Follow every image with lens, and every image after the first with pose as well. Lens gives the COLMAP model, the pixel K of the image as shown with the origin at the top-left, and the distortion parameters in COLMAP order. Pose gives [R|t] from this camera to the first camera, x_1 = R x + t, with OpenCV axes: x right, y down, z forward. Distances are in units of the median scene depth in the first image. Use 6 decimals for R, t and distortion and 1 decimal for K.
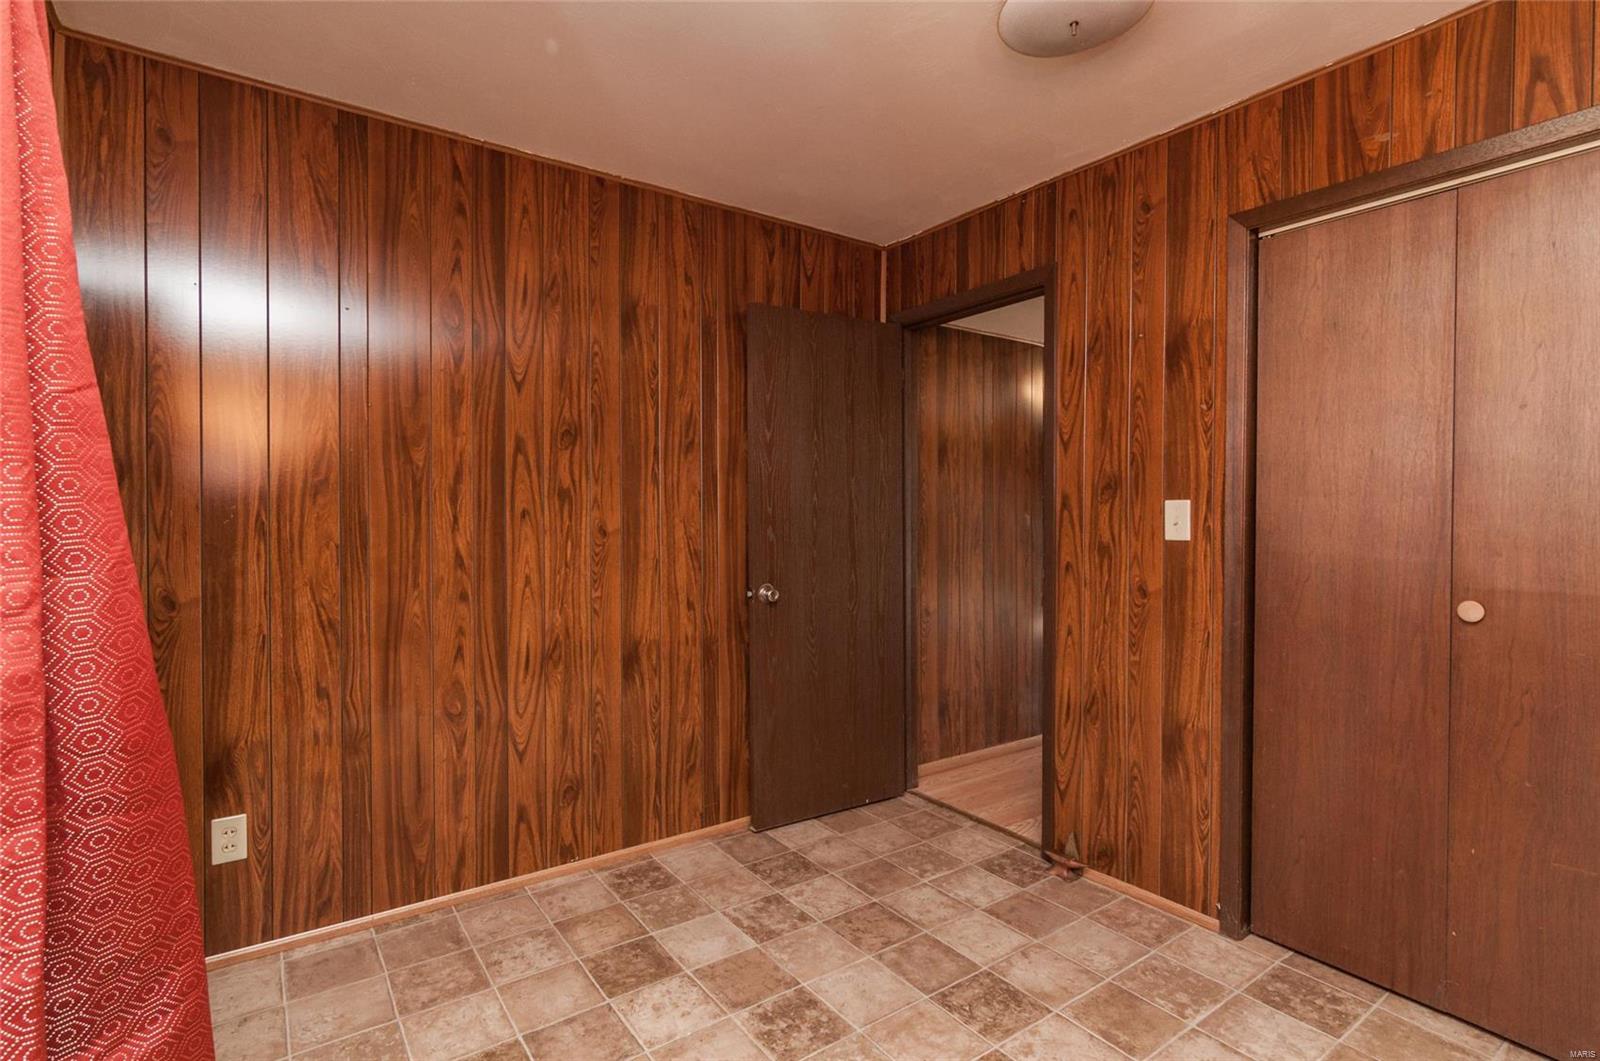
lens RADIAL K [[785.7, 0, 800.1], [0, 785.7, 531.3], [0, 0, 1]] dist [-0.002338, -0.000802]
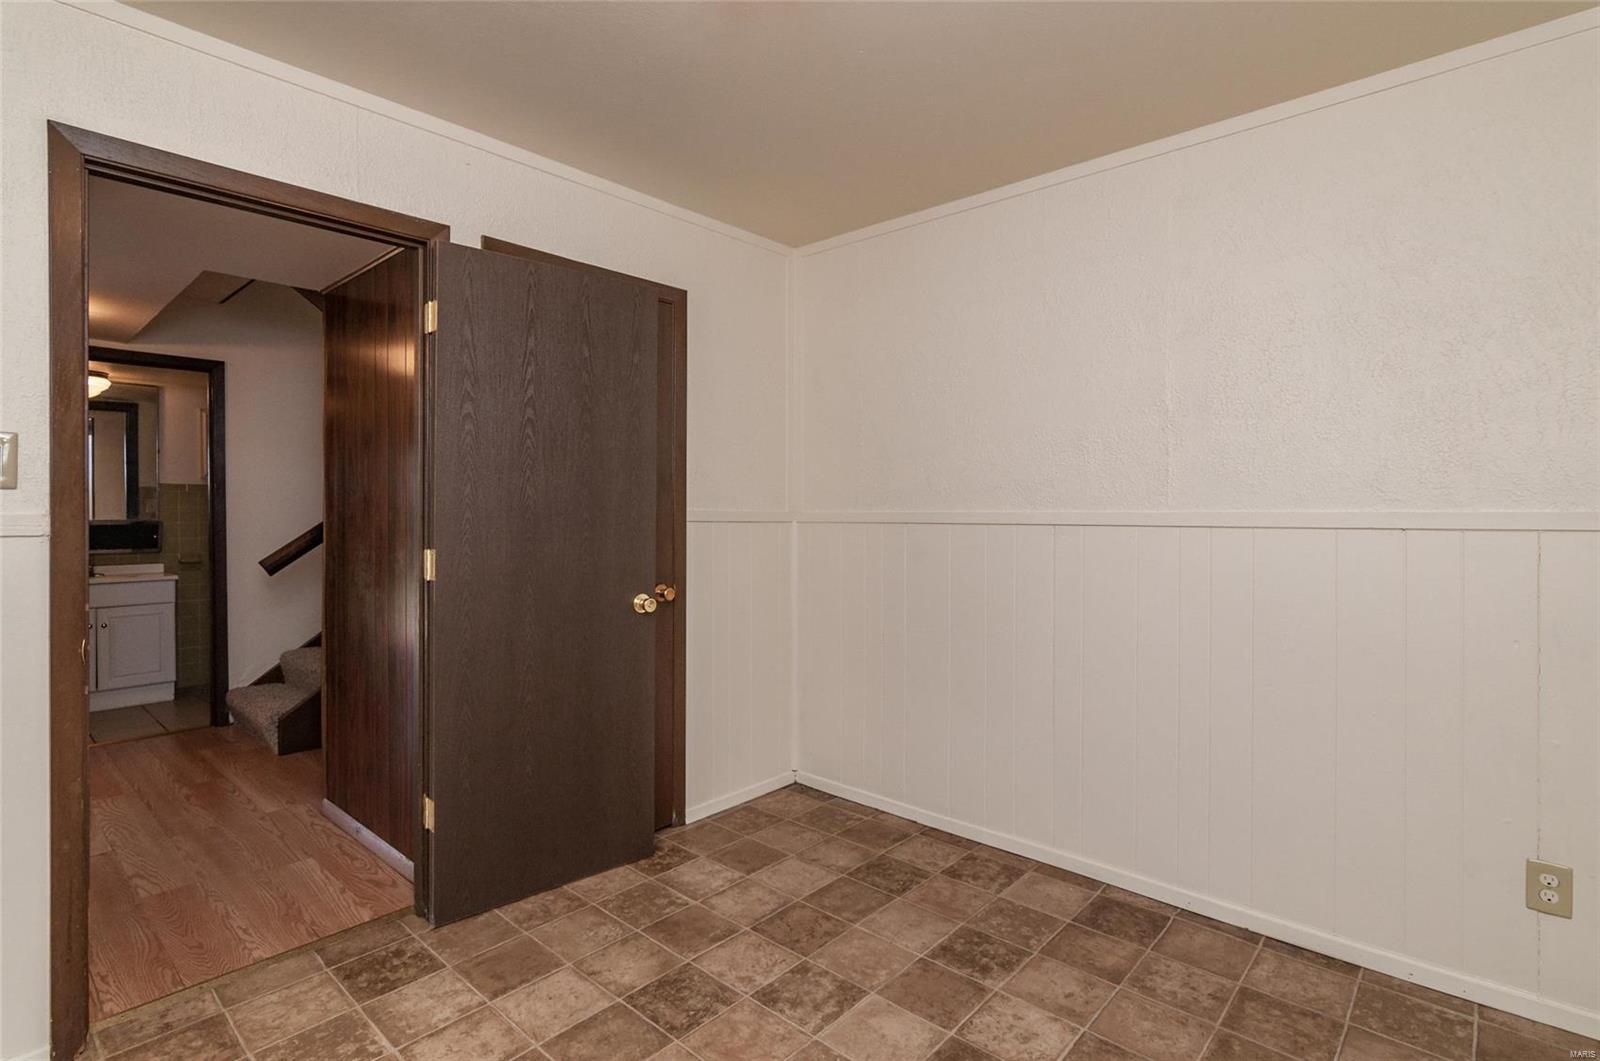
lens RADIAL K [[785.7, 0, 797.3], [0, 785.7, 513.2], [0, 0, 1]] dist [-0.002338, -0.000802]
pose [[-0.227163, -0.008494, 0.973820, -0.915780], [0.017010, 0.999775, 0.012688, -0.017942], [-0.973708, 0.019447, -0.226967, 1.323250]]
